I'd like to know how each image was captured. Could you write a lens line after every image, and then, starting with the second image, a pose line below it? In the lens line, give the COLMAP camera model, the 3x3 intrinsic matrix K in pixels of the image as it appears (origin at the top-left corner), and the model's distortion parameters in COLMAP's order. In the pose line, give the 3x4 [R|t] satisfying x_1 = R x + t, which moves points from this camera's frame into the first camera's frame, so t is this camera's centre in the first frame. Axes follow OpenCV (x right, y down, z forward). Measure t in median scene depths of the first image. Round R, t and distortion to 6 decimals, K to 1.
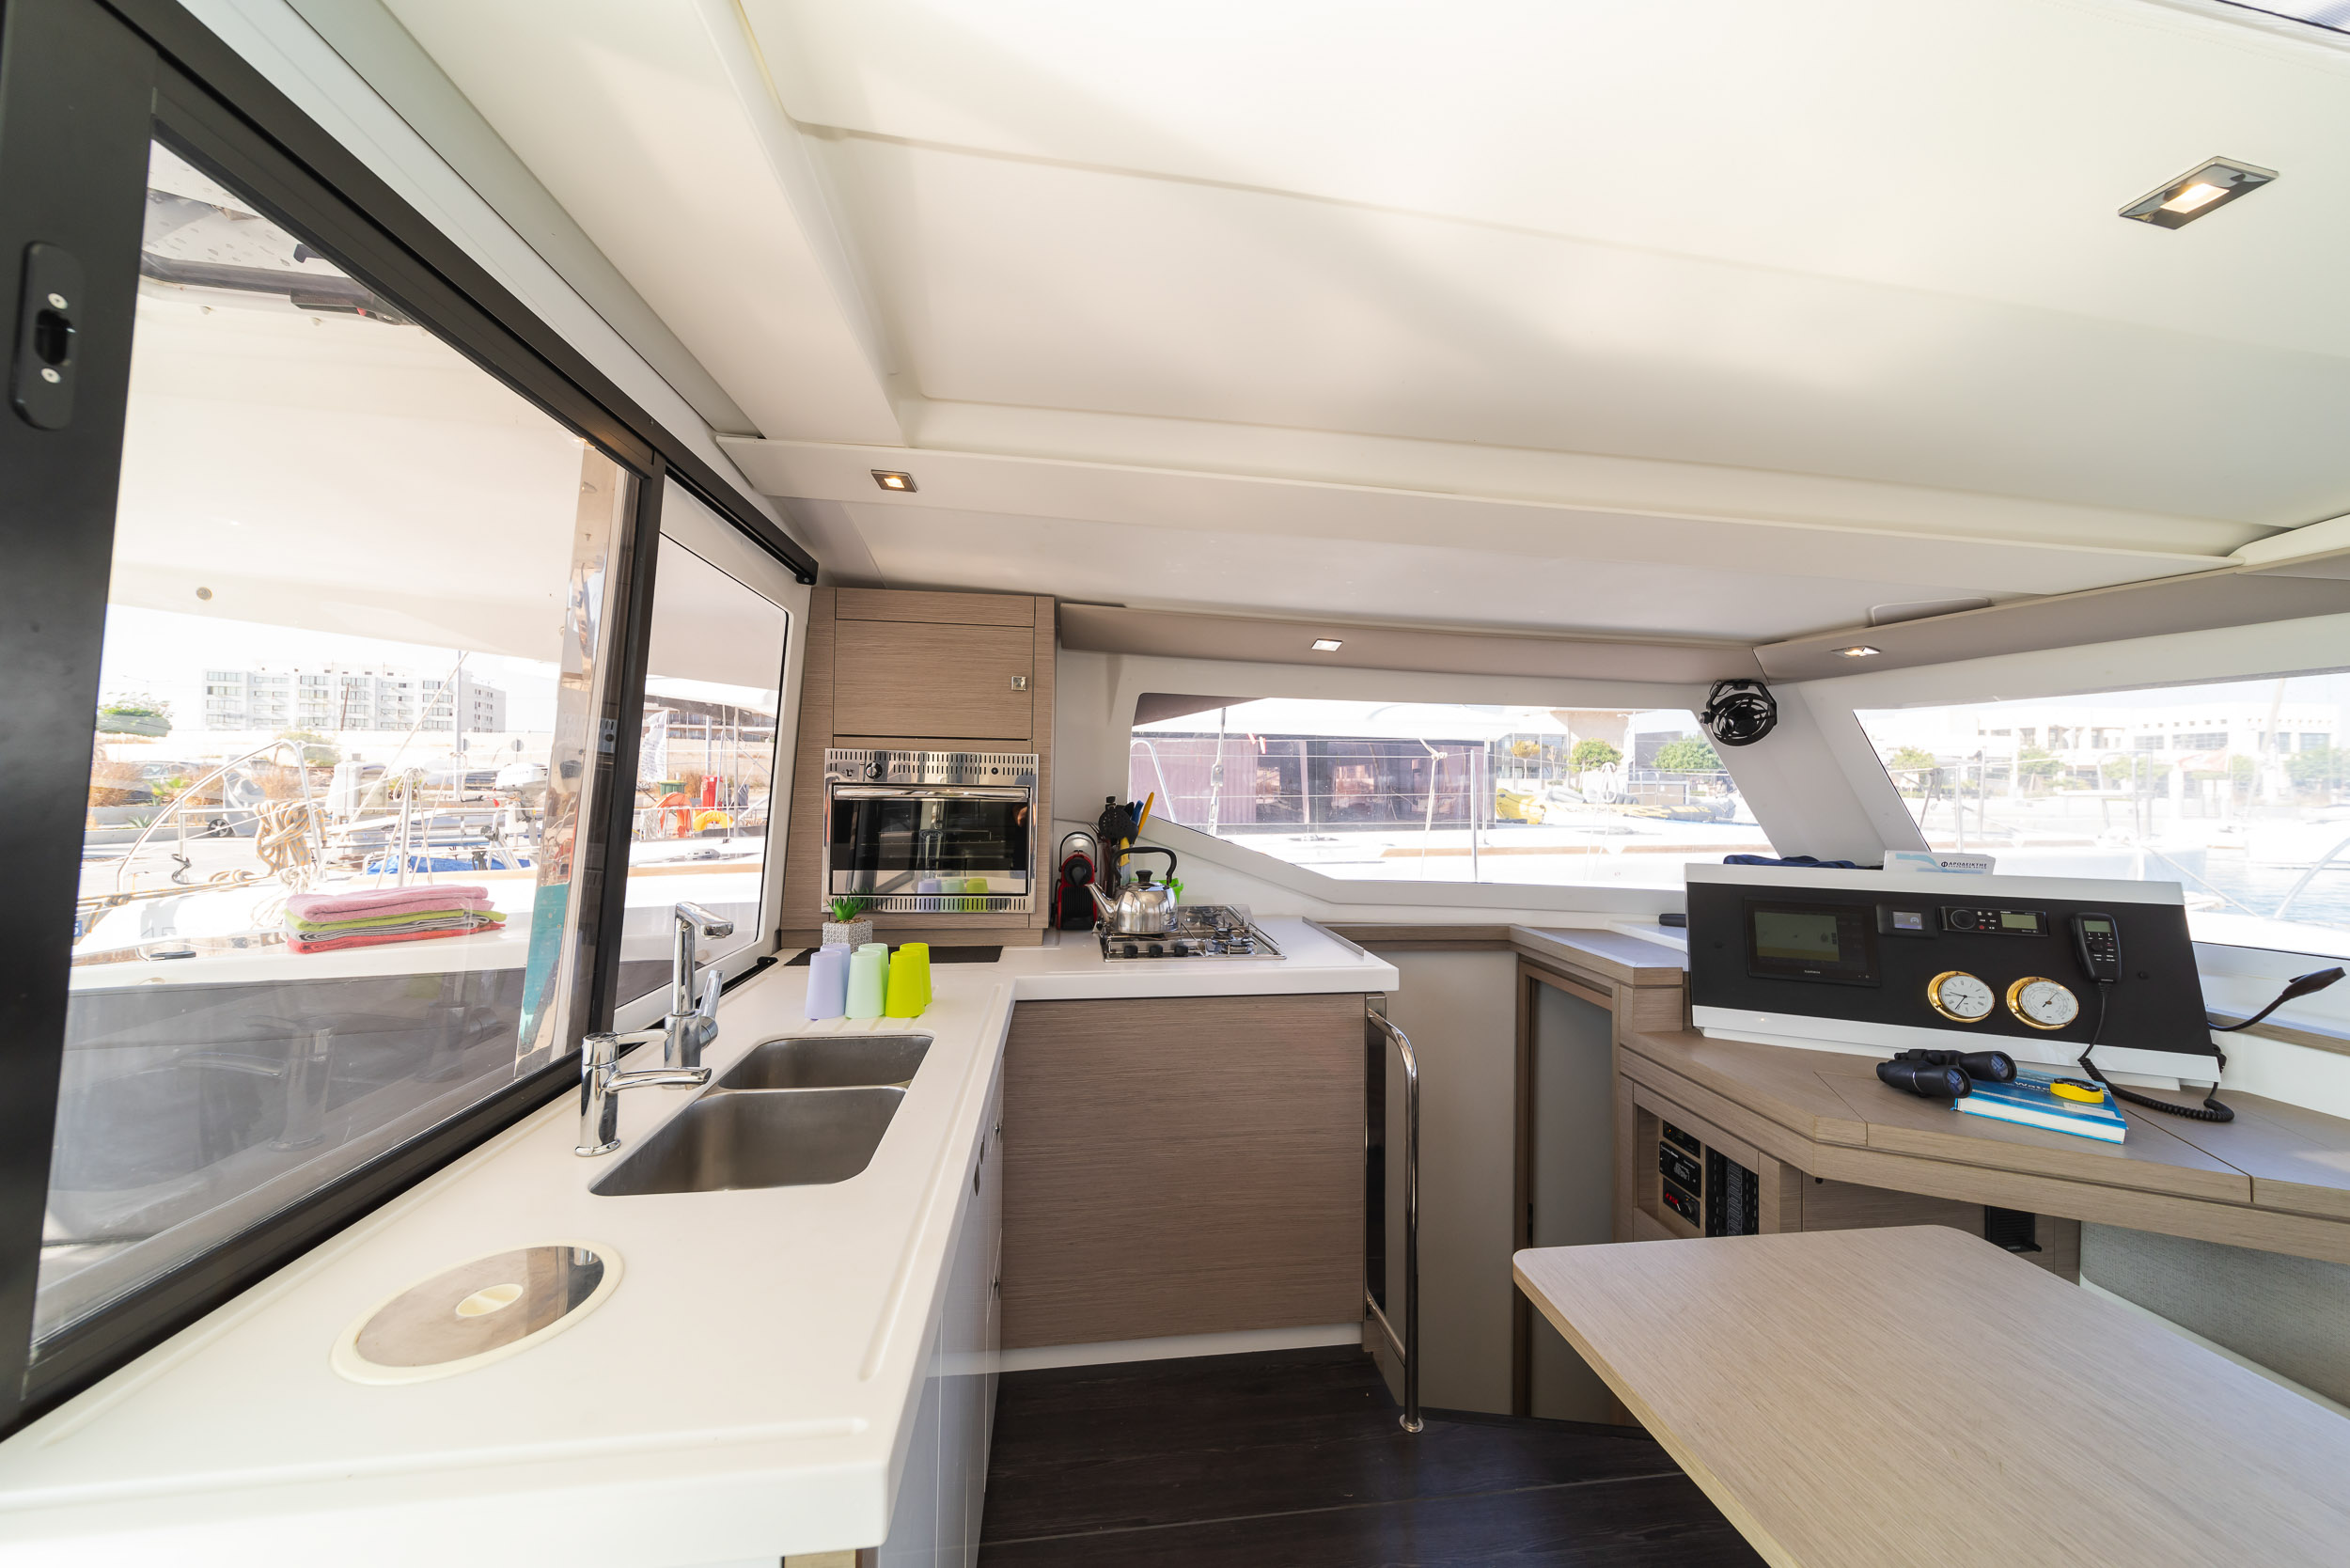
lens RADIAL K [[847.0, 0, 1165.3], [0, 847.0, 786.0], [0, 0, 1]] dist [0.006581, 0.000493]
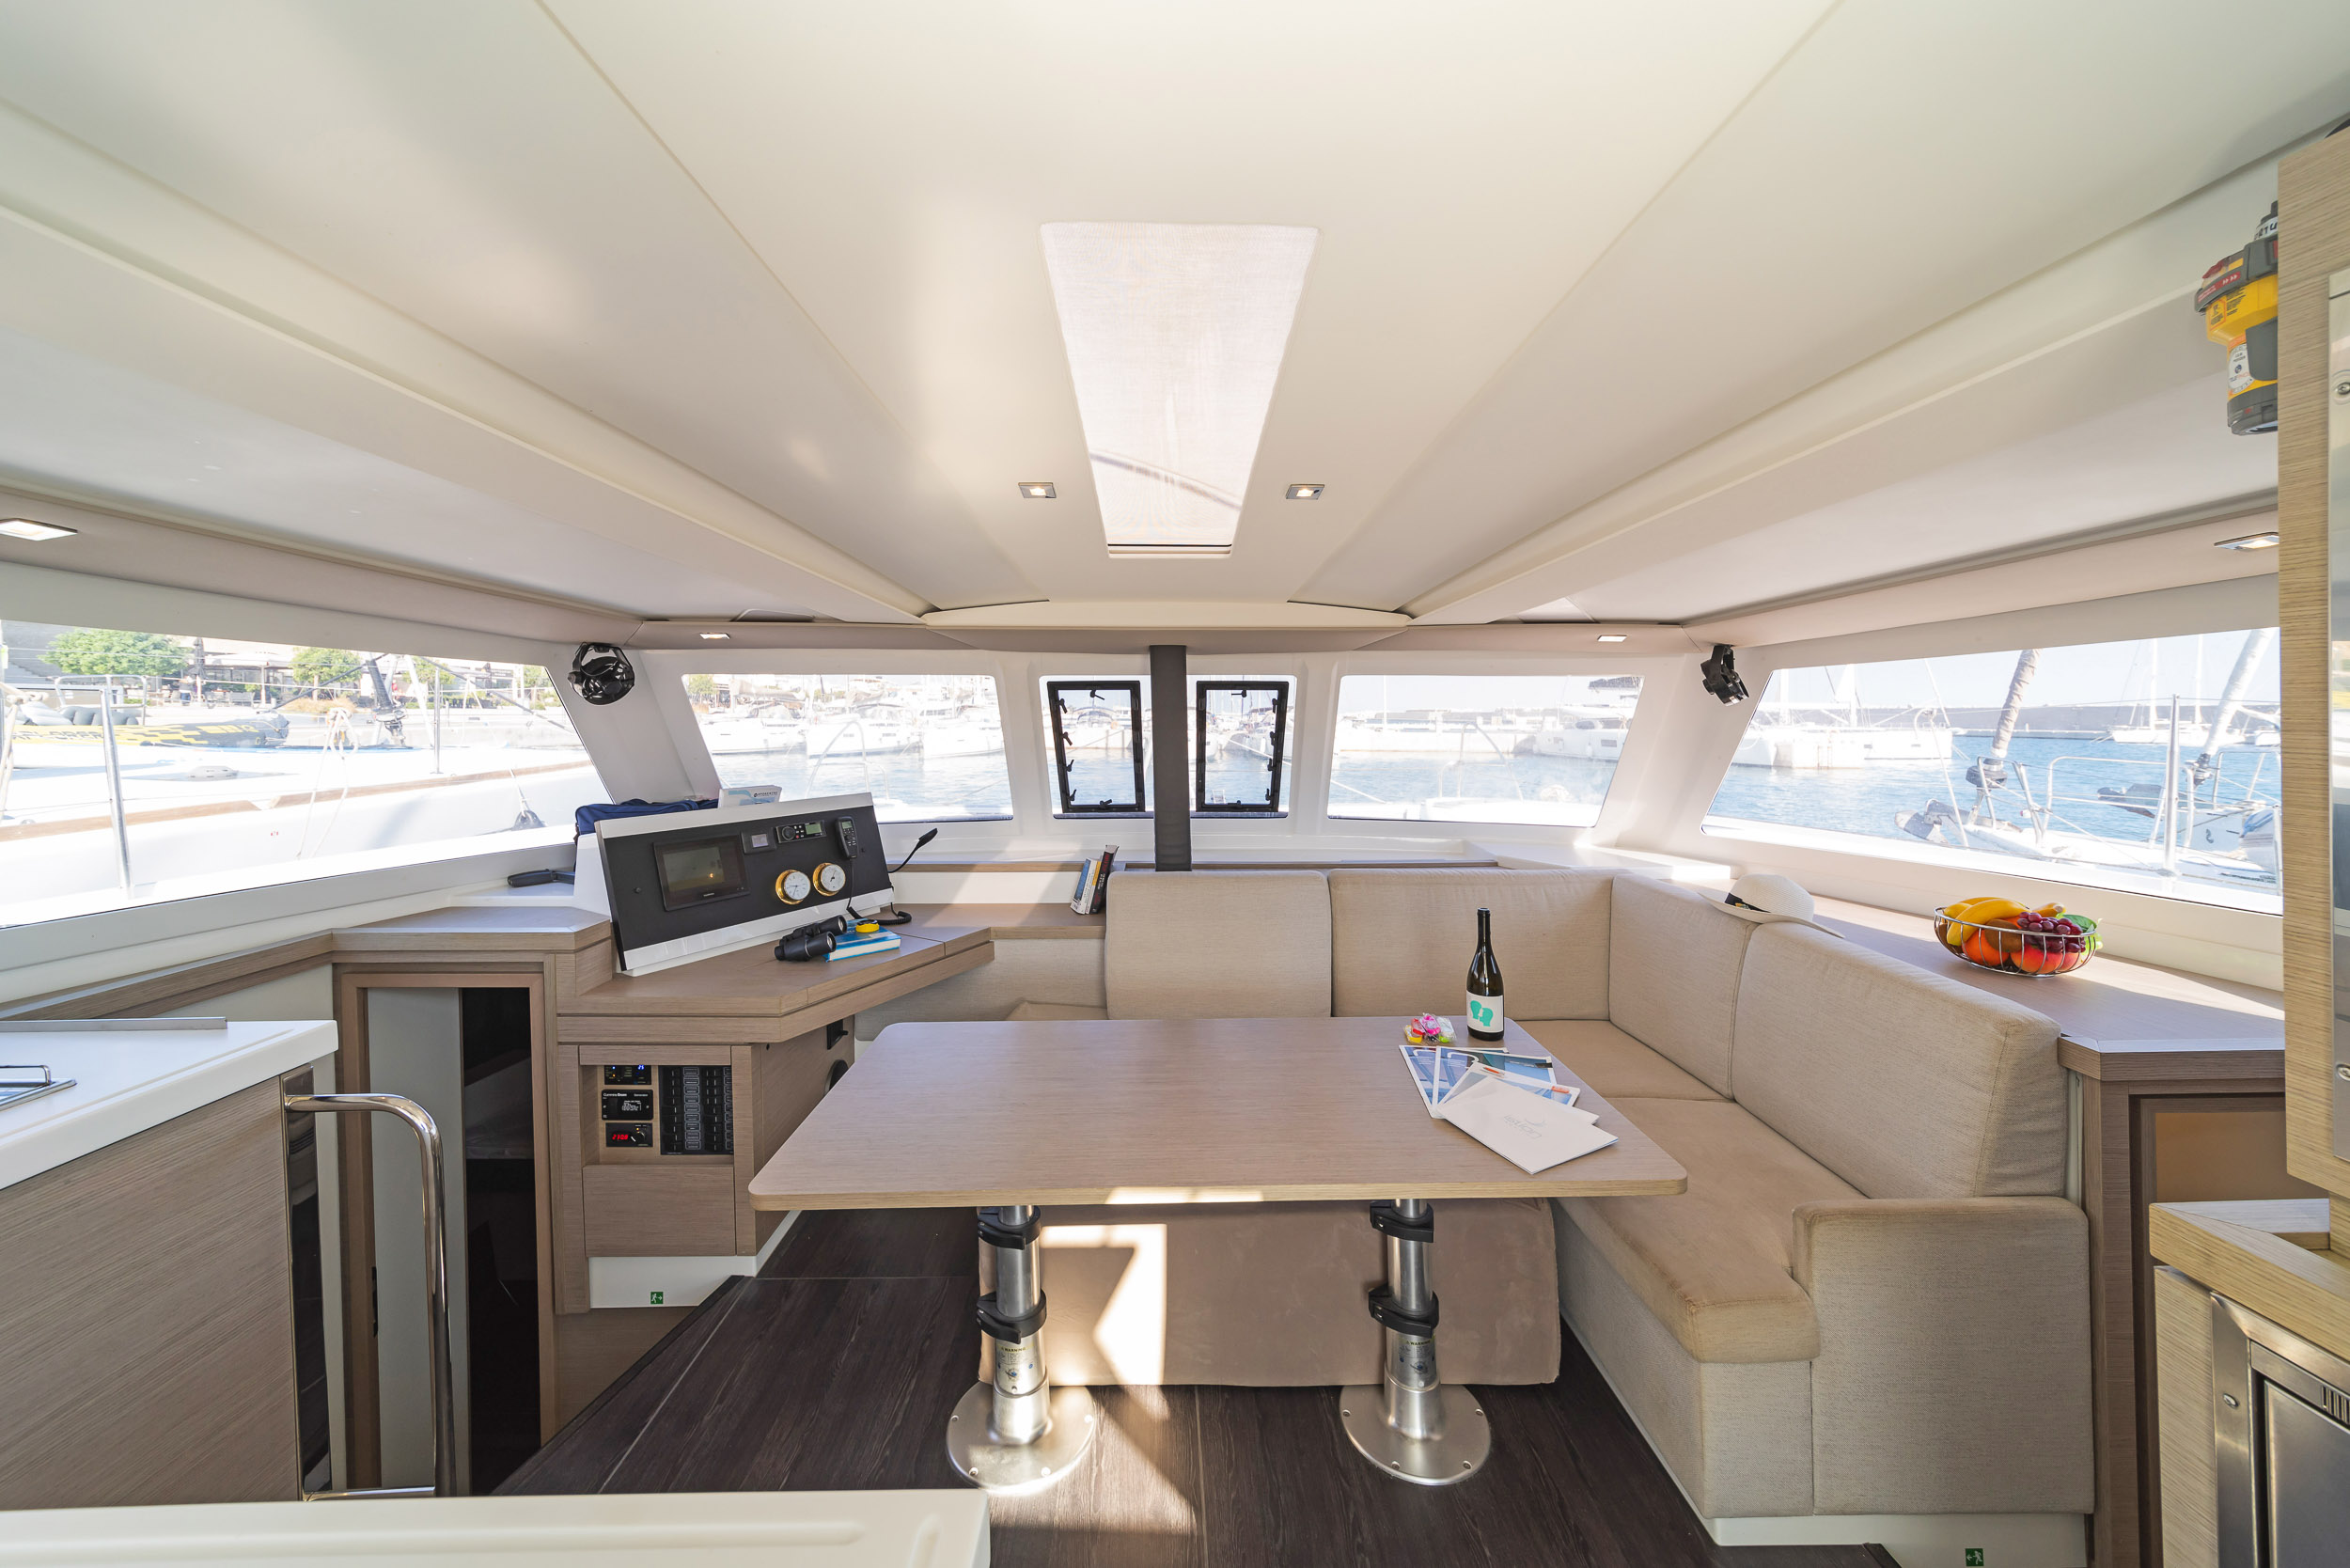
lens RADIAL K [[847.0, 0, 1183.2], [0, 847.0, 723.3], [0, 0, 1]] dist [0.006581, 0.000493]
pose [[0.086025, -0.027531, 0.995913, -0.409472], [0.001971, 0.999621, 0.027463, -0.063908], [-0.996291, -0.000399, 0.086047, 0.211981]]
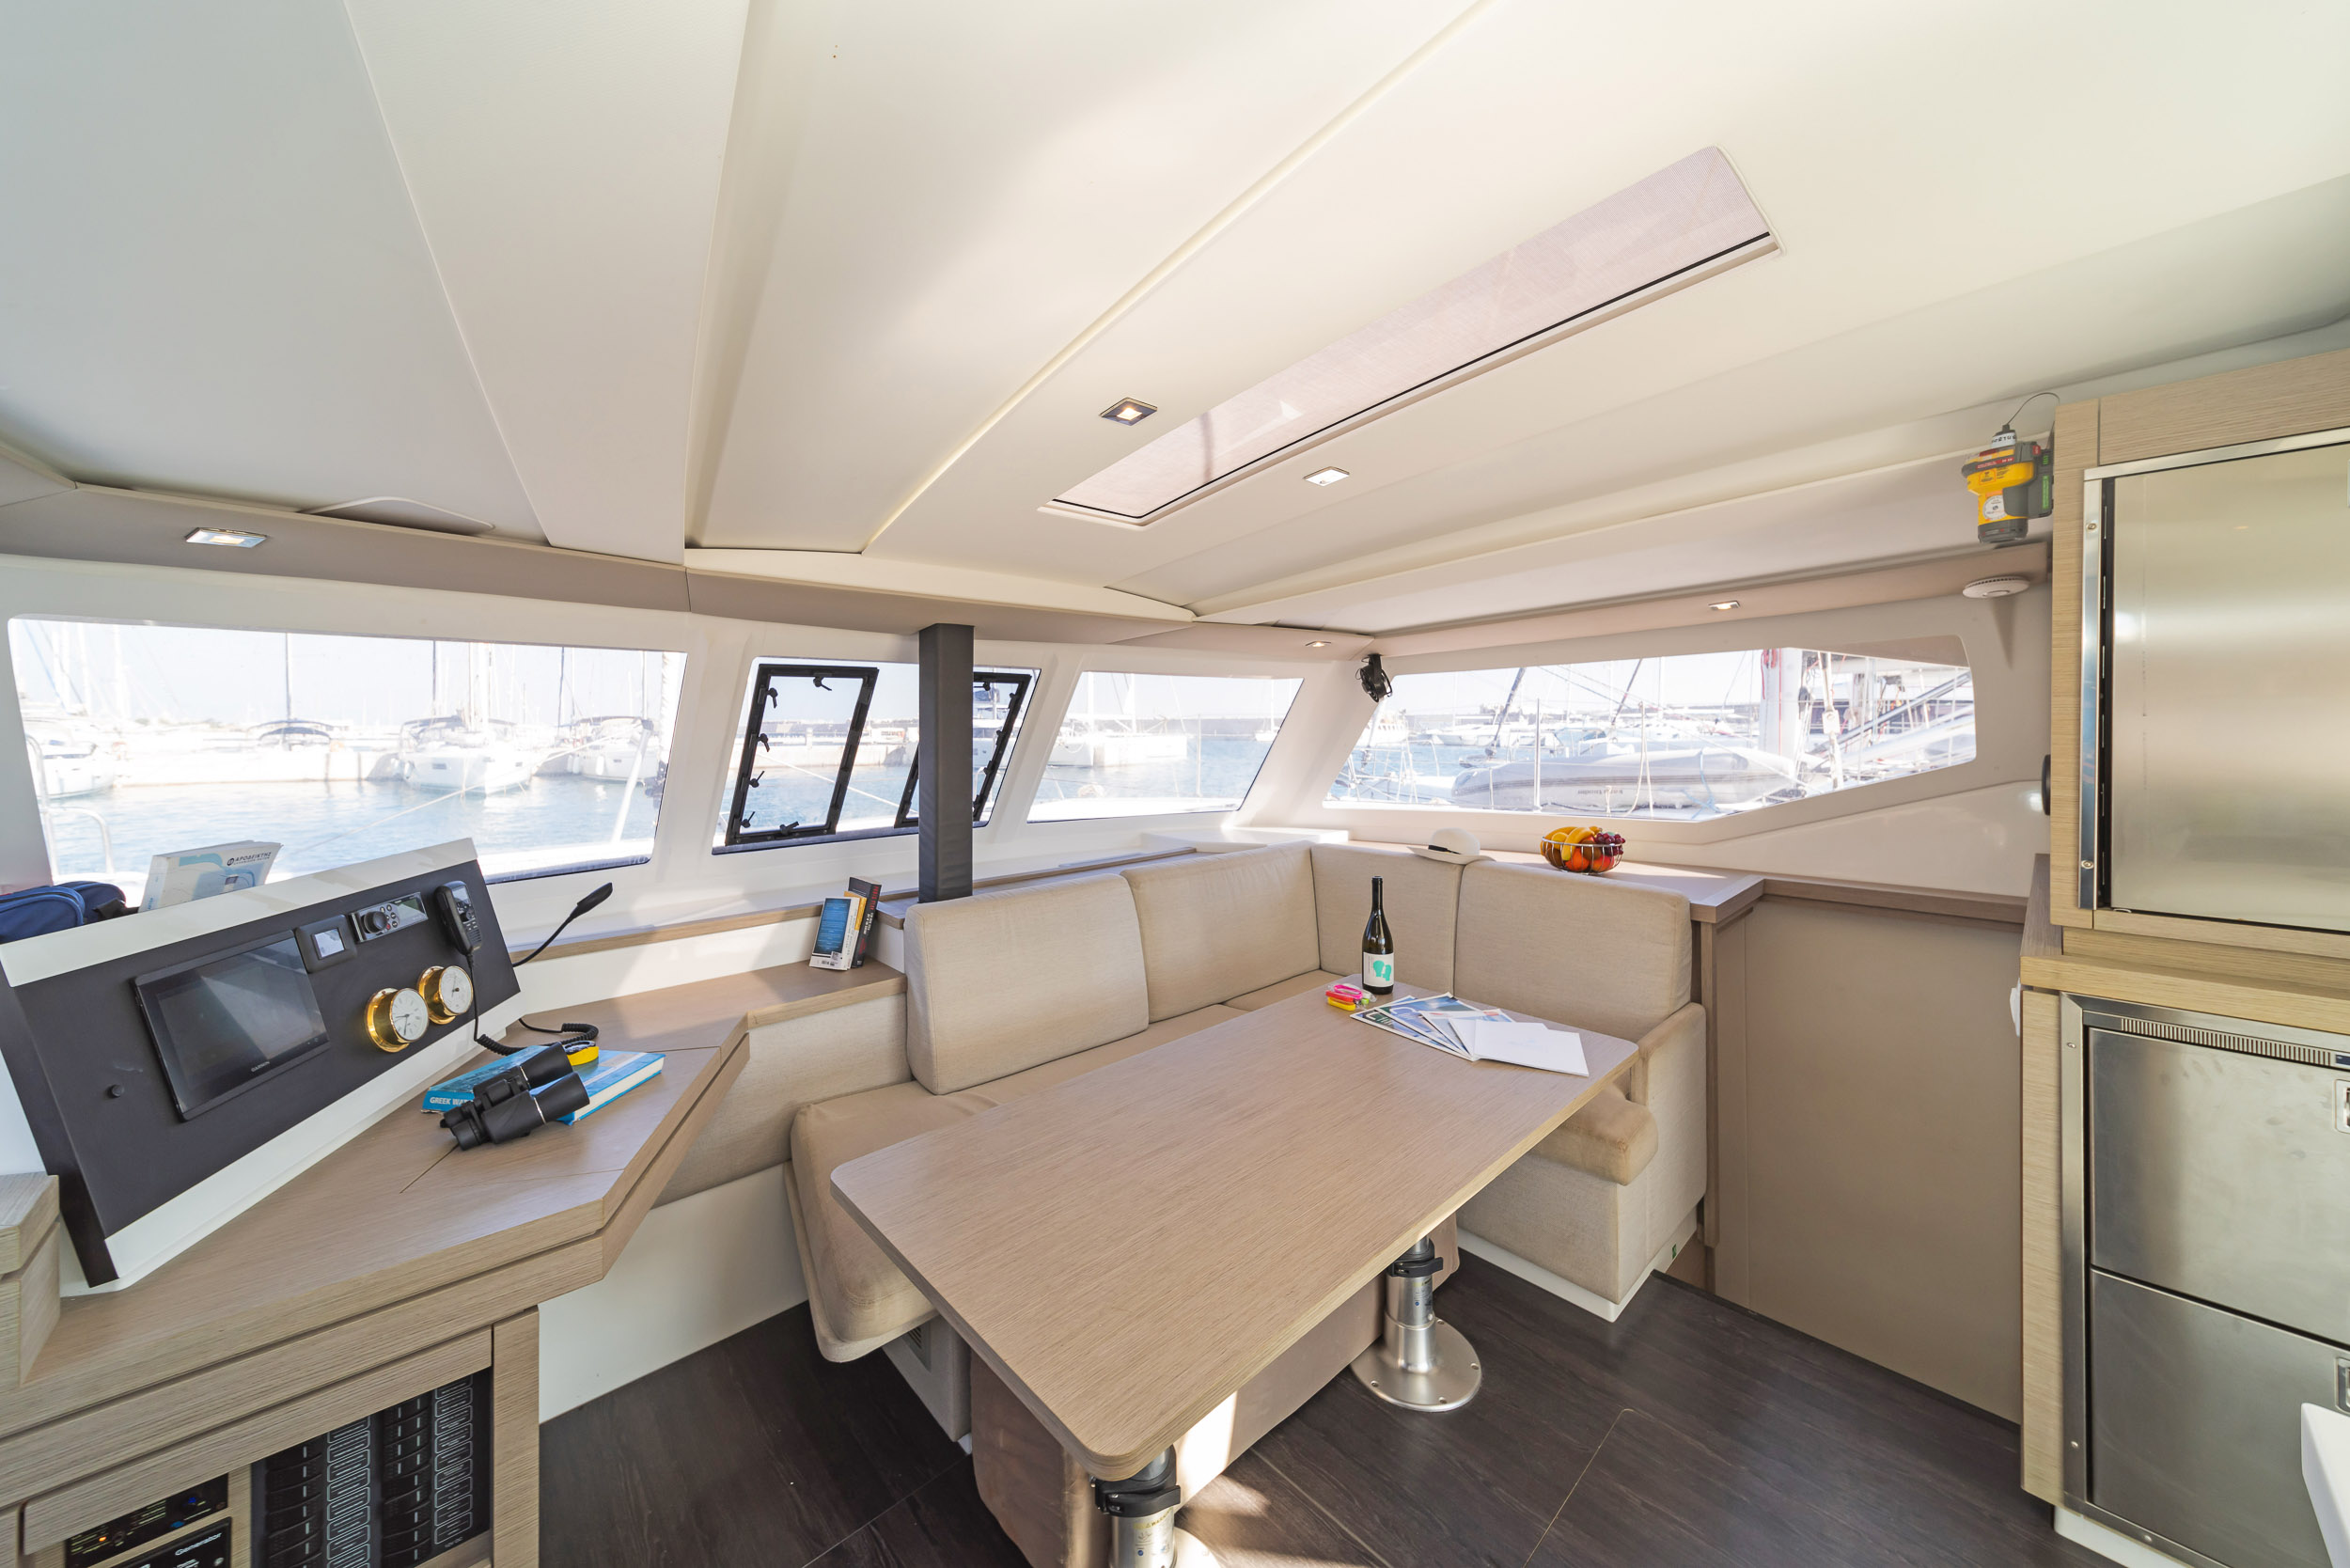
lens RADIAL K [[847.0, 0, 1165.7], [0, 847.0, 719.8], [0, 0, 1]] dist [0.006581, 0.000493]
pose [[-0.594612, -0.008004, 0.803973, -0.106750], [-0.000911, 0.999957, 0.009282, -0.032892], [-0.804012, 0.004787, -0.594593, 0.859901]]
